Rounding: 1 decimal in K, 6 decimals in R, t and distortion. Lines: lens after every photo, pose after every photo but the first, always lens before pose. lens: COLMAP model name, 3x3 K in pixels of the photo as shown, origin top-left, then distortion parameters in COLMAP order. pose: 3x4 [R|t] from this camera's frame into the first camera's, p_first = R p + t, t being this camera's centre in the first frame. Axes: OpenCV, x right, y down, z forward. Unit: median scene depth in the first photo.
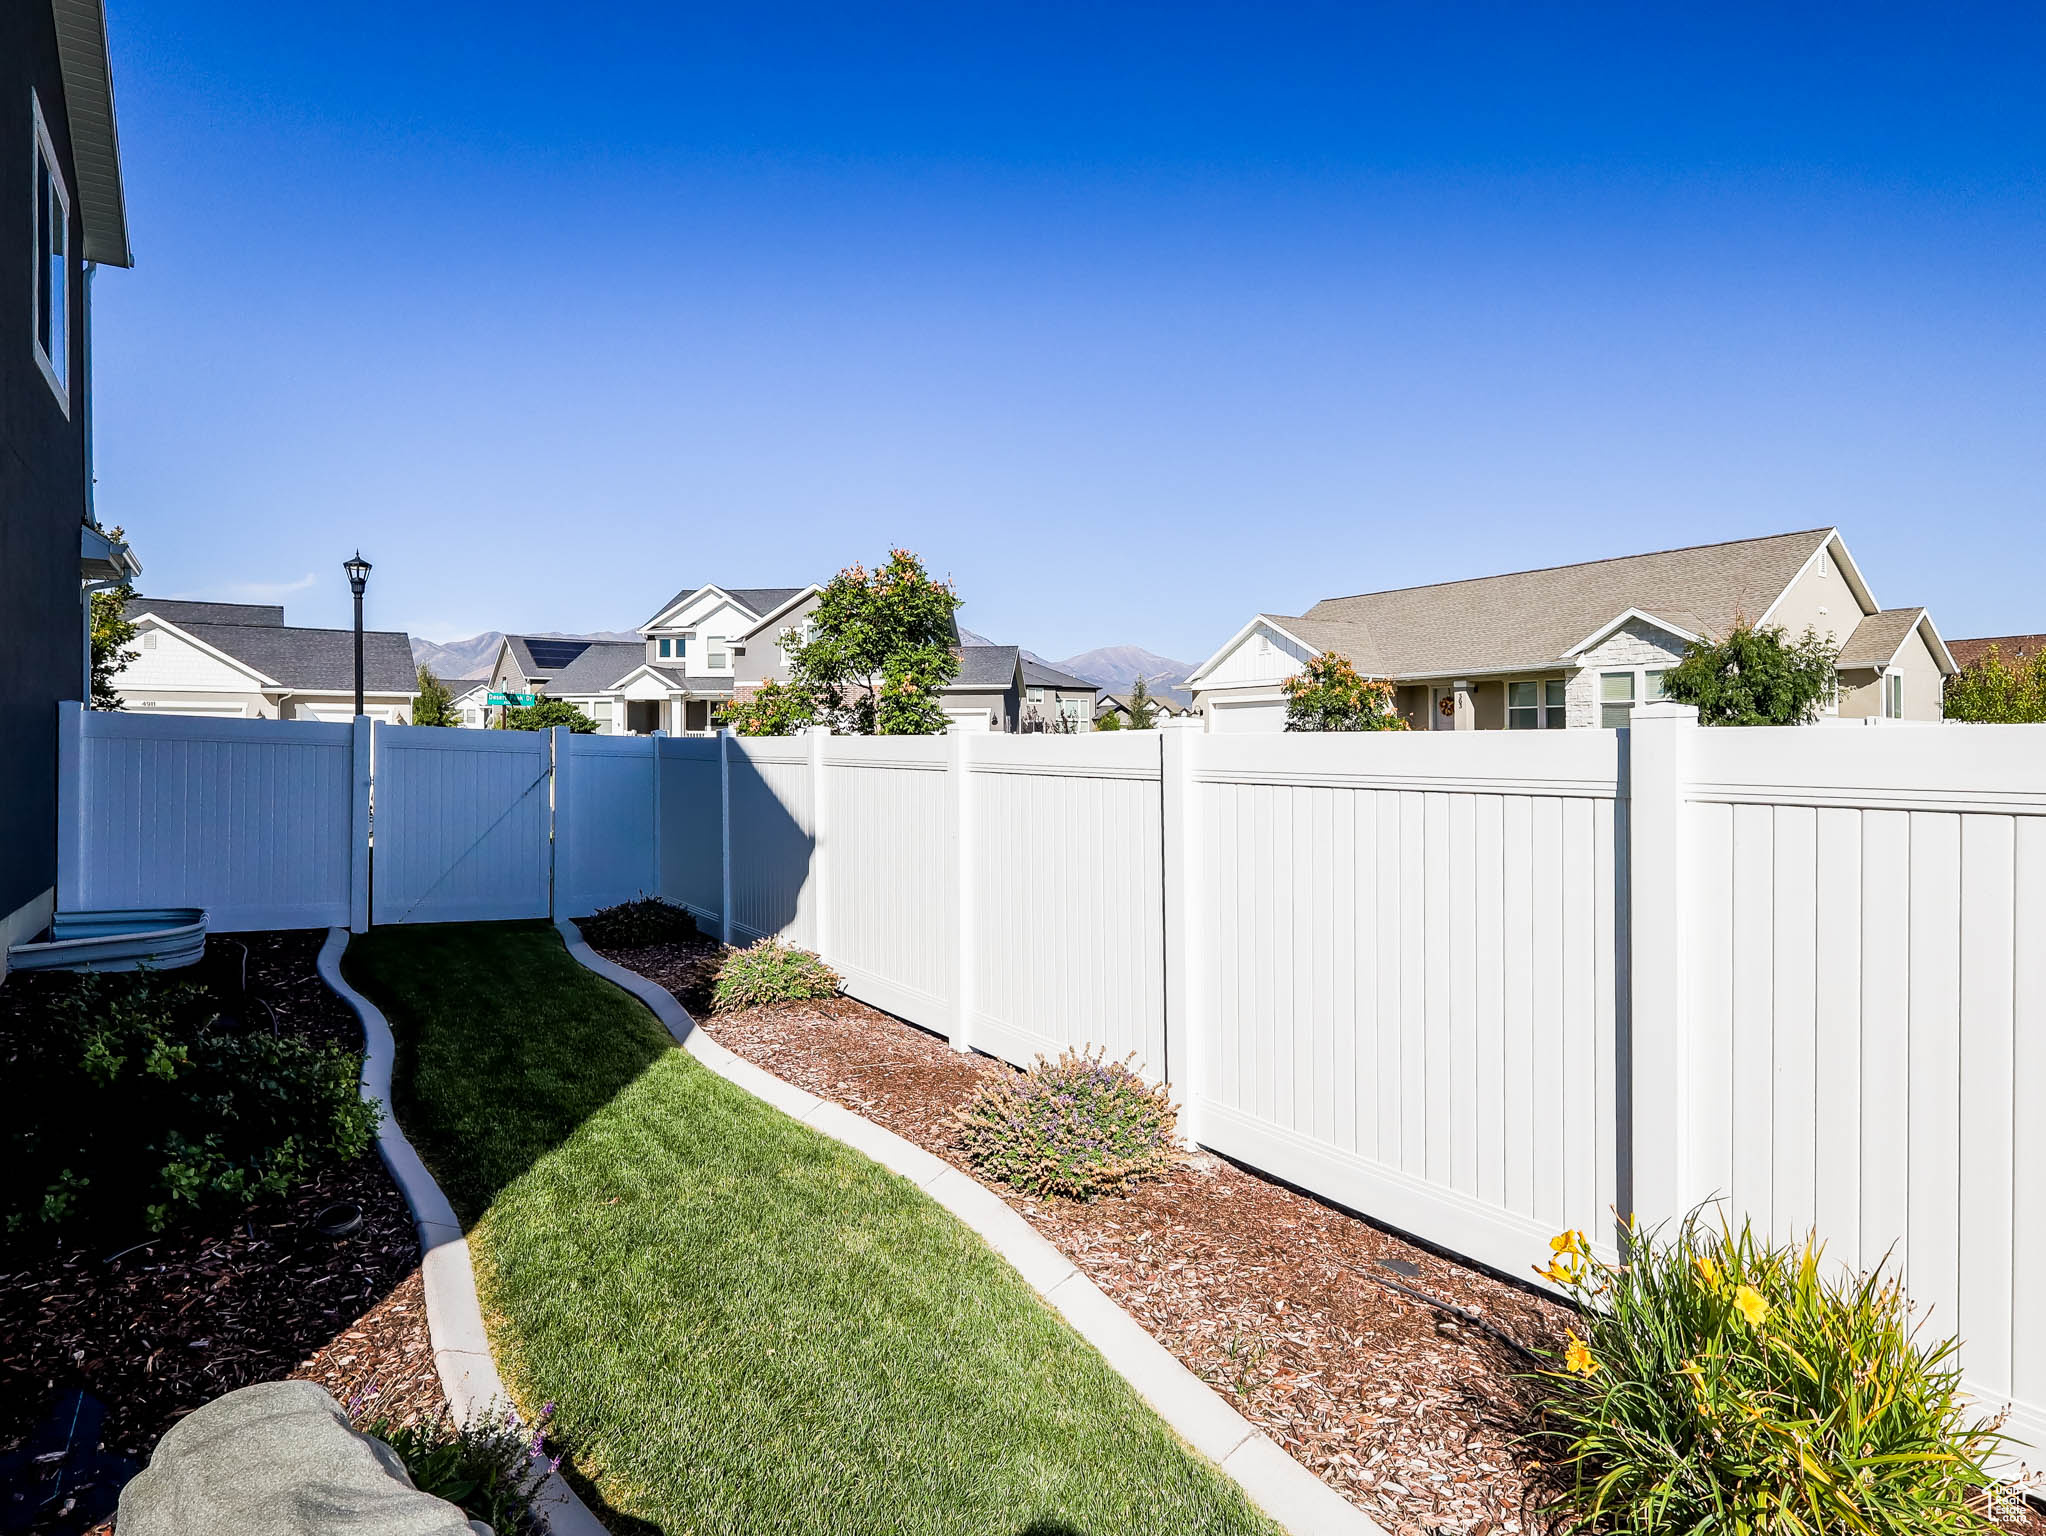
lens RADIAL K [[1073.1, 0, 1020.3], [0, 1073.1, 759.4], [0, 0, 1]] dist [-0.004177, -0.000645]
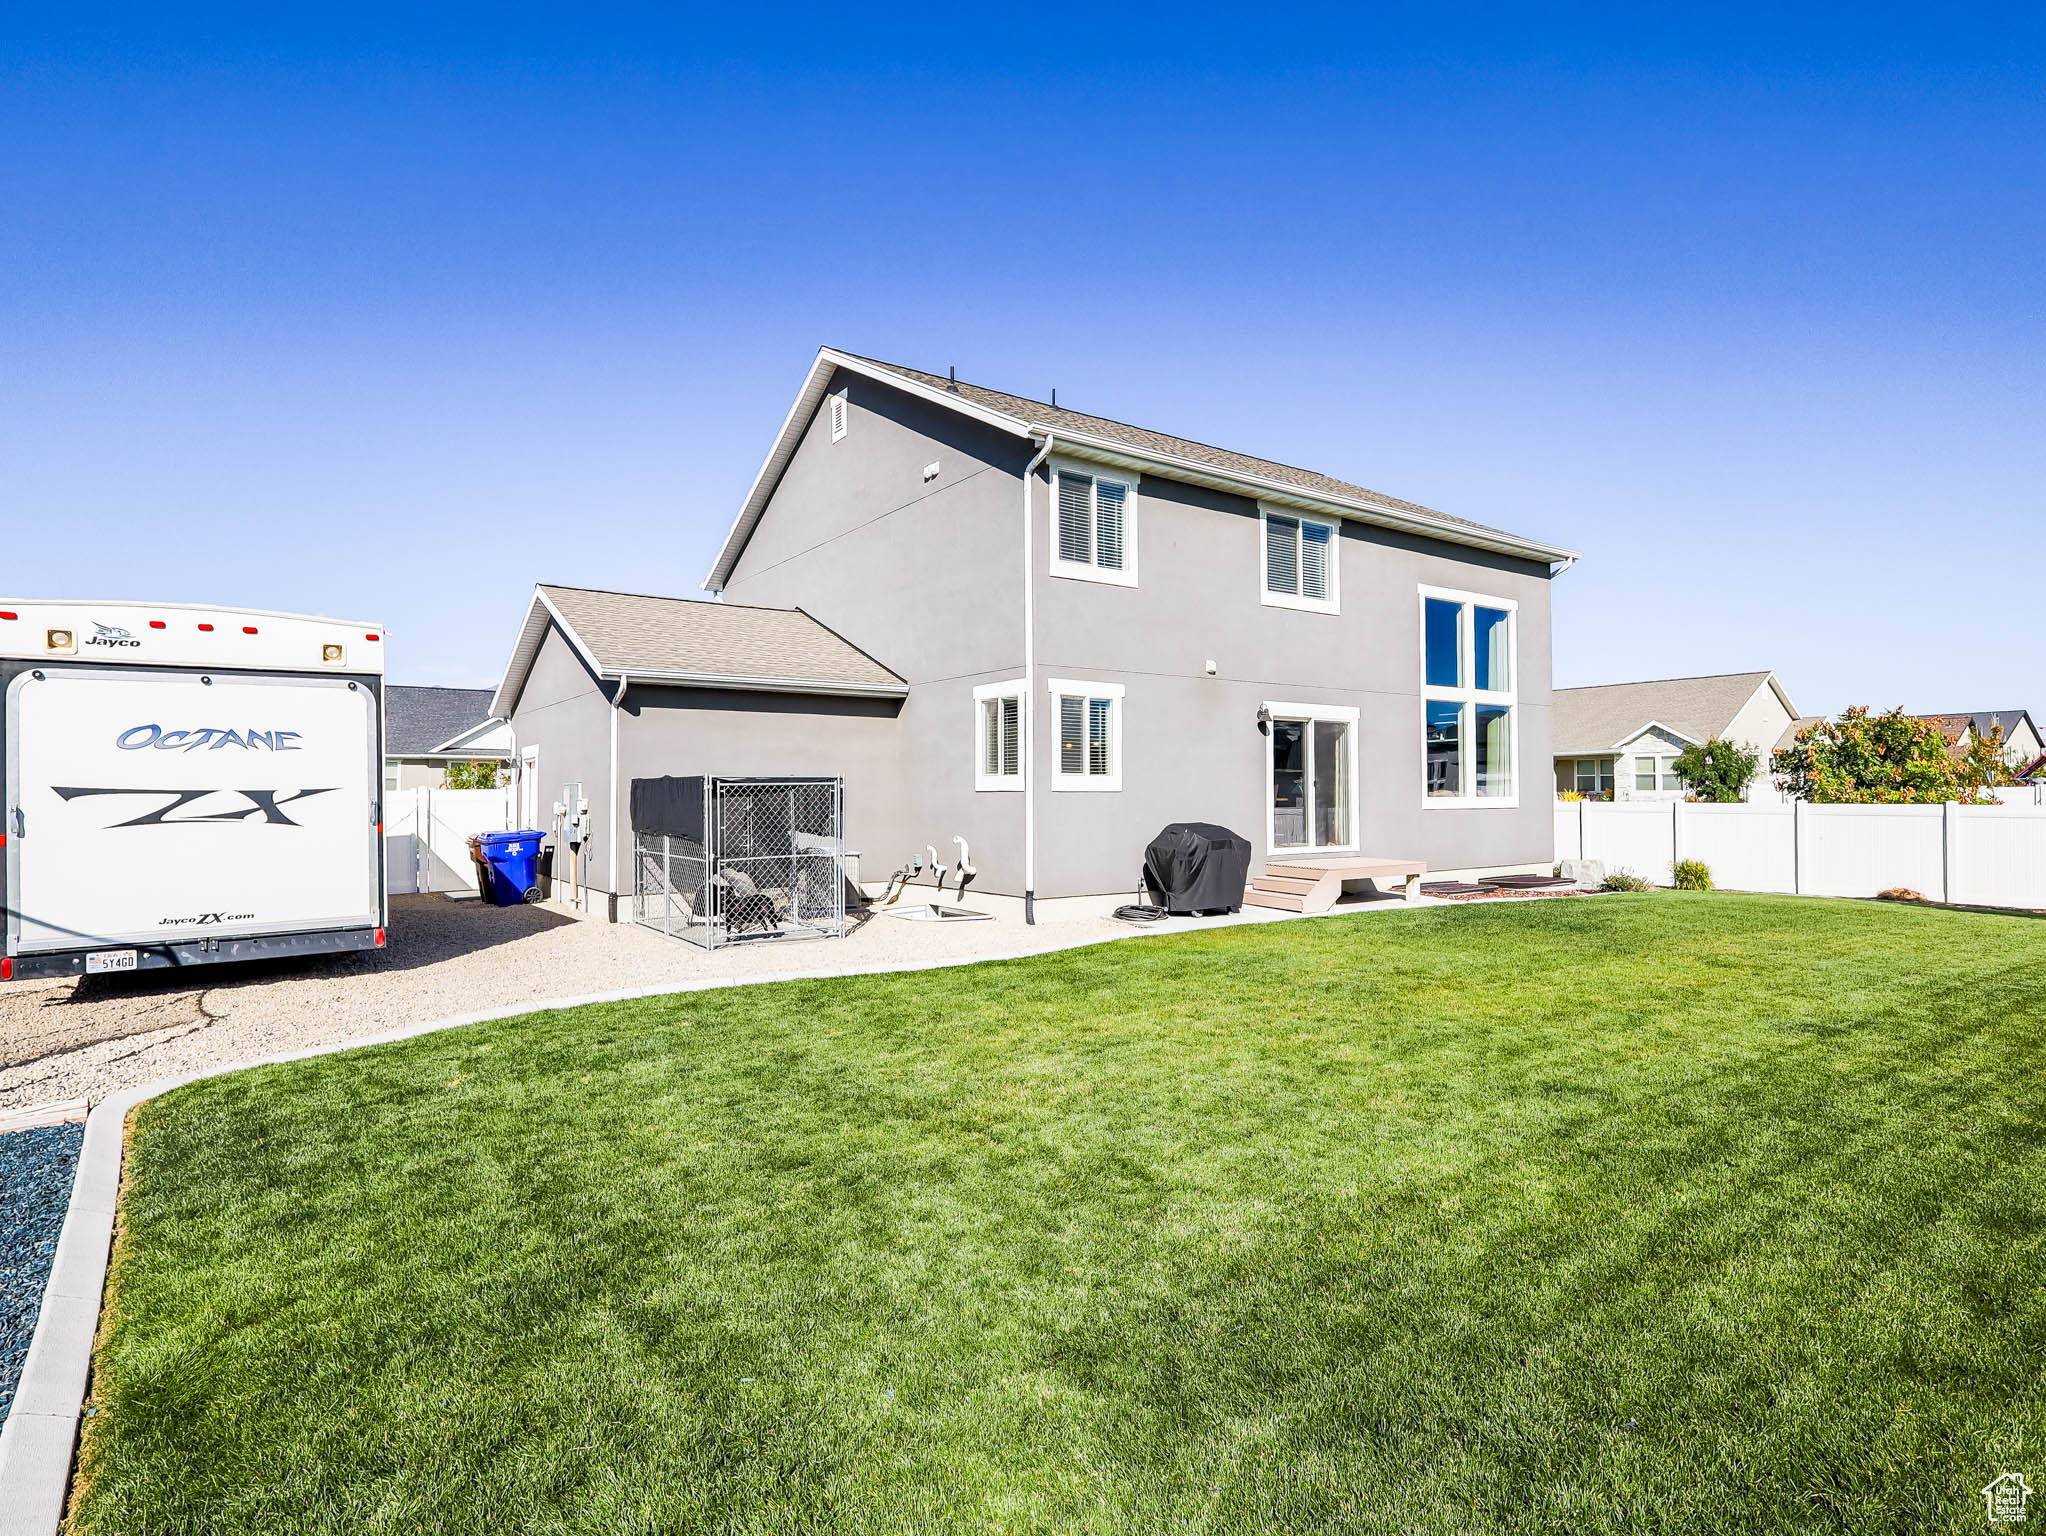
lens RADIAL K [[1073.1, 0, 1020.3], [0, 1073.1, 759.4], [0, 0, 1]] dist [-0.004177, -0.000645]
pose [[0.999966, -0.004706, -0.006793, -0.445924], [0.004380, 0.998872, -0.047287, -0.000789], [0.007008, 0.047256, 0.998858, -0.743625]]
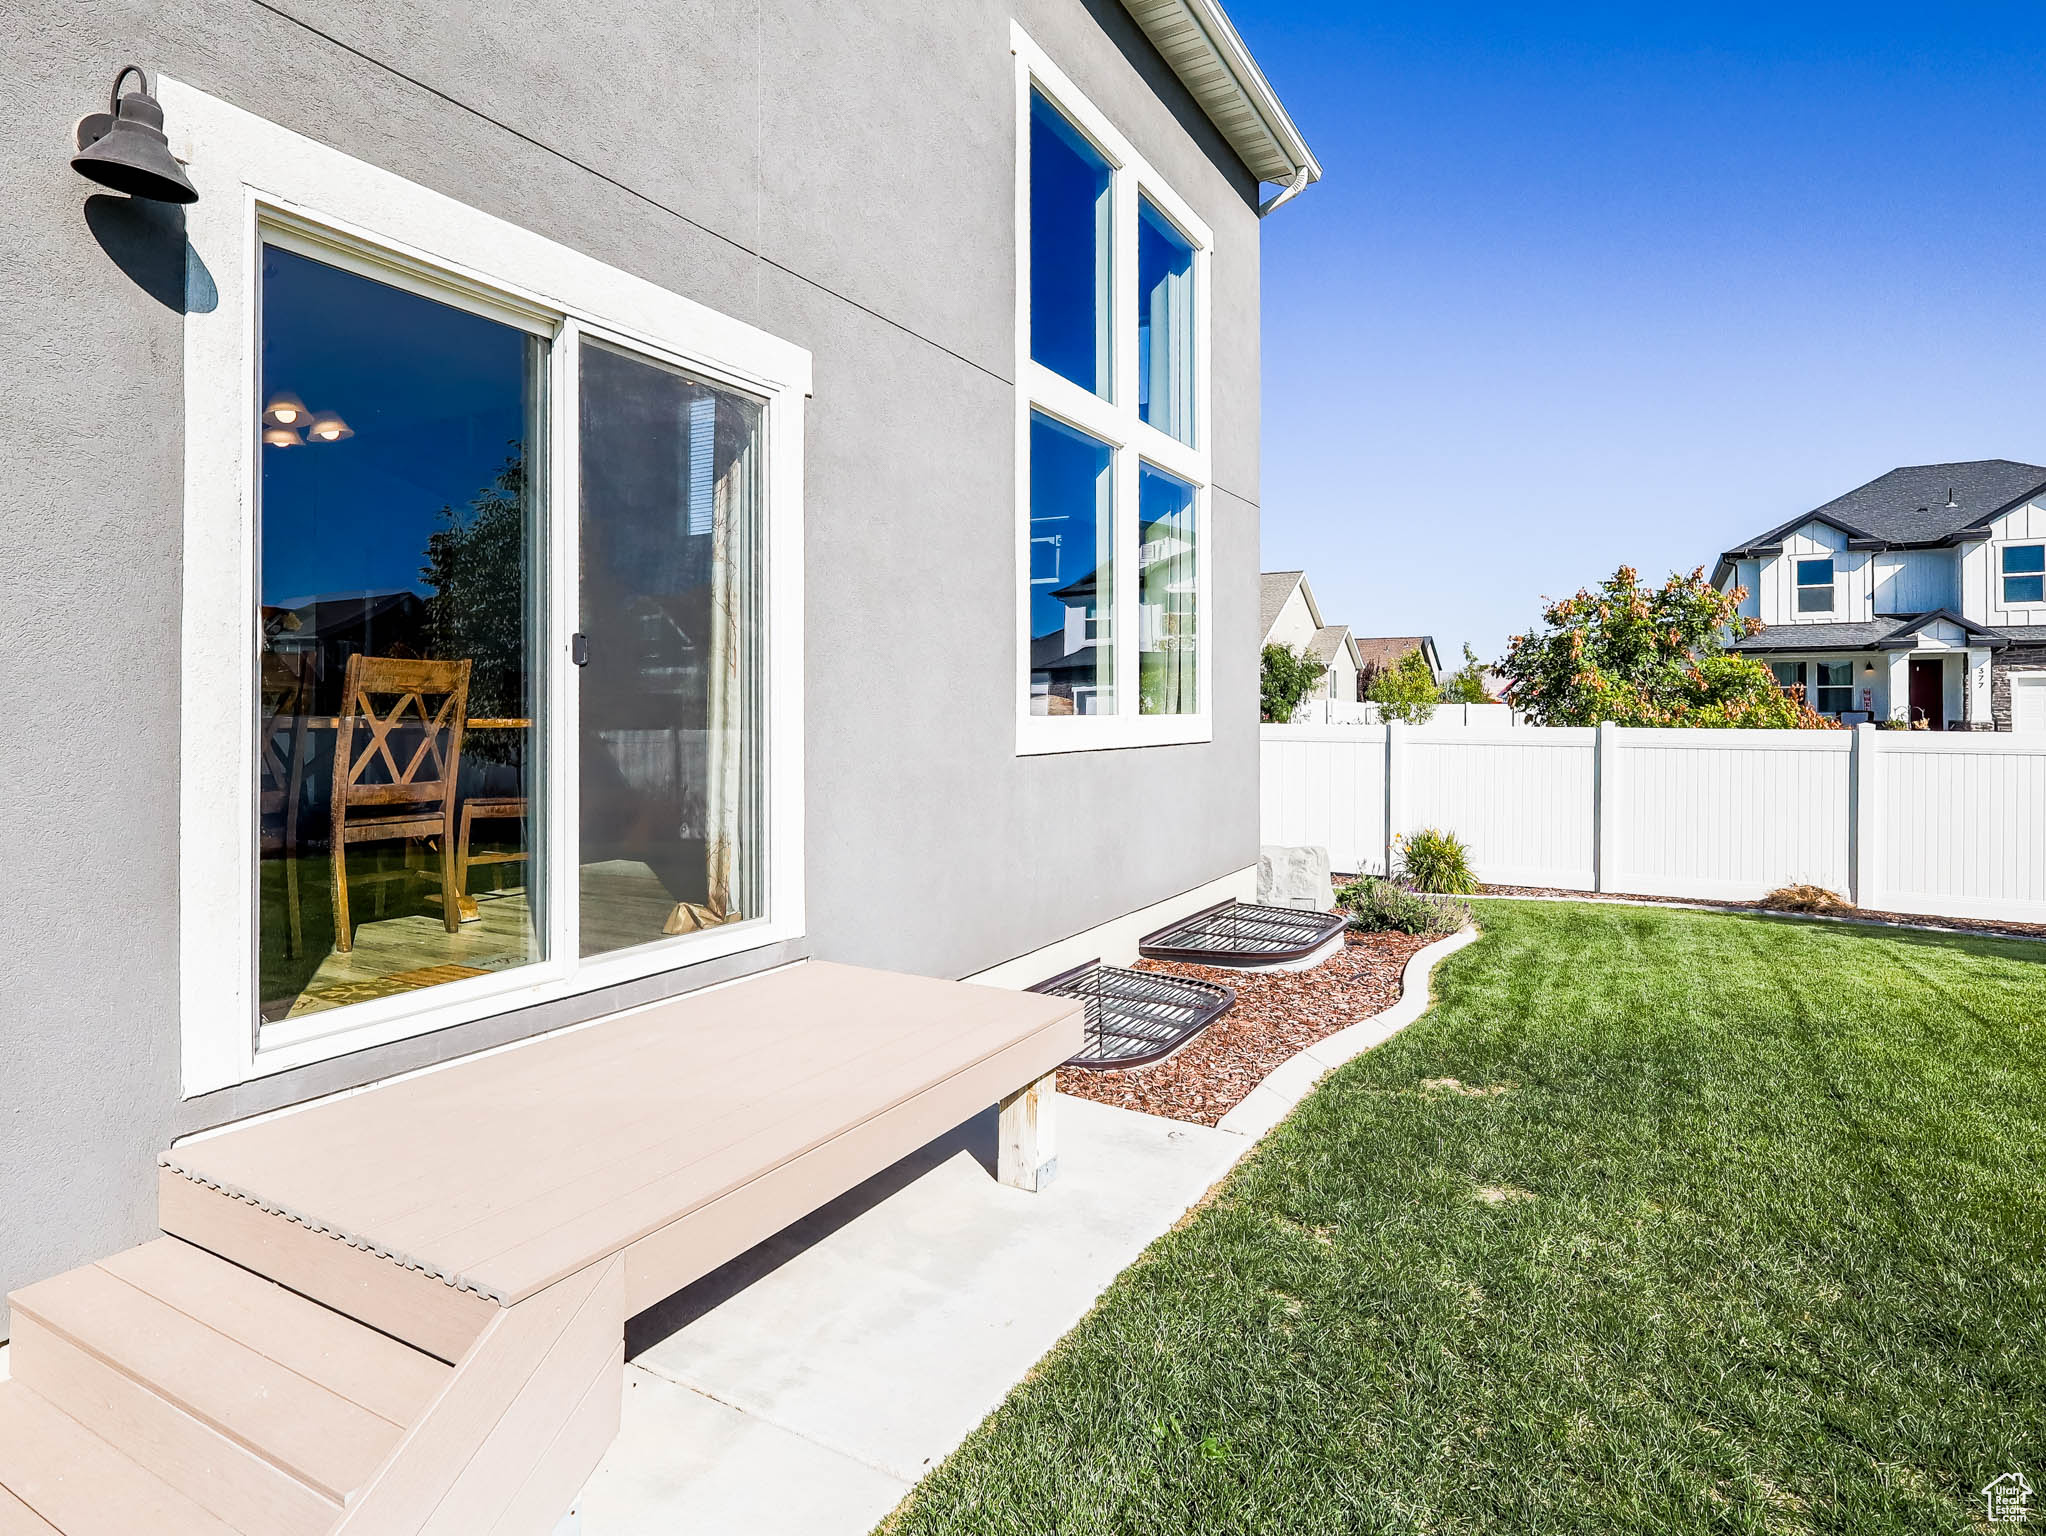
lens RADIAL K [[1073.1, 0, 1020.3], [0, 1073.1, 759.4], [0, 0, 1]] dist [-0.004177, -0.000645]
pose [[0.903813, -0.019980, 0.427461, -0.279035], [0.005132, 0.999344, 0.035860, -0.006879], [-0.427897, -0.030217, 0.903322, -0.231959]]
